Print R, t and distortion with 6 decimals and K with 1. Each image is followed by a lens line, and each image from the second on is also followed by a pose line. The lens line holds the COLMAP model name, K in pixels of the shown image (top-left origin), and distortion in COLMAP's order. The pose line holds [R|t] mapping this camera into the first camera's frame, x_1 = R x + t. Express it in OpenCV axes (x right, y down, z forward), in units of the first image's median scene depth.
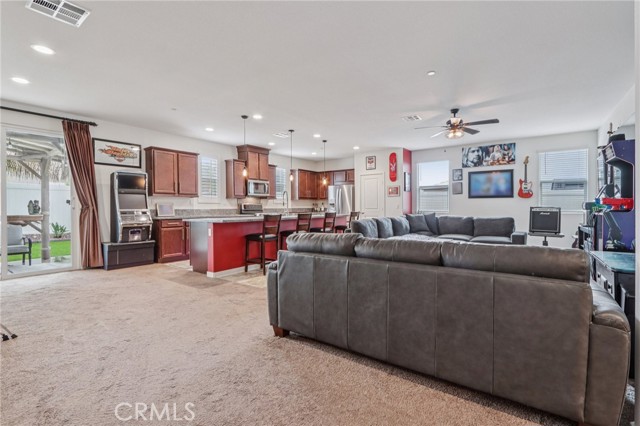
lens RADIAL K [[297.4, 0, 322.1], [0, 297.4, 210.8], [0, 0, 1]] dist [-0.011690, 0.000655]
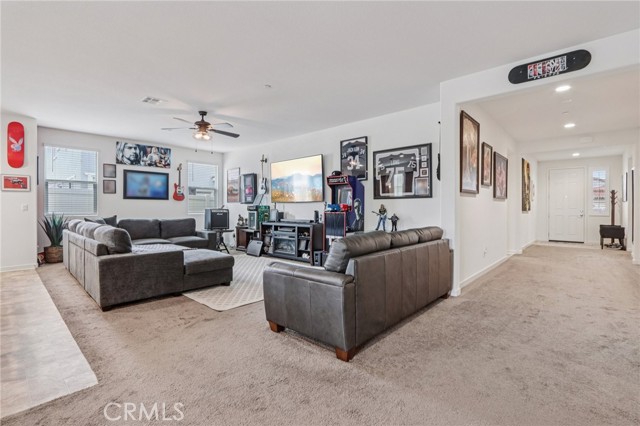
lens RADIAL K [[297.4, 0, 322.0], [0, 297.4, 211.8], [0, 0, 1]] dist [-0.011690, 0.000655]
pose [[0.110029, -0.007262, 0.993902, -0.341101], [0.012488, 0.999904, 0.005923, -0.000796], [-0.993850, 0.011760, 0.110109, 0.322338]]
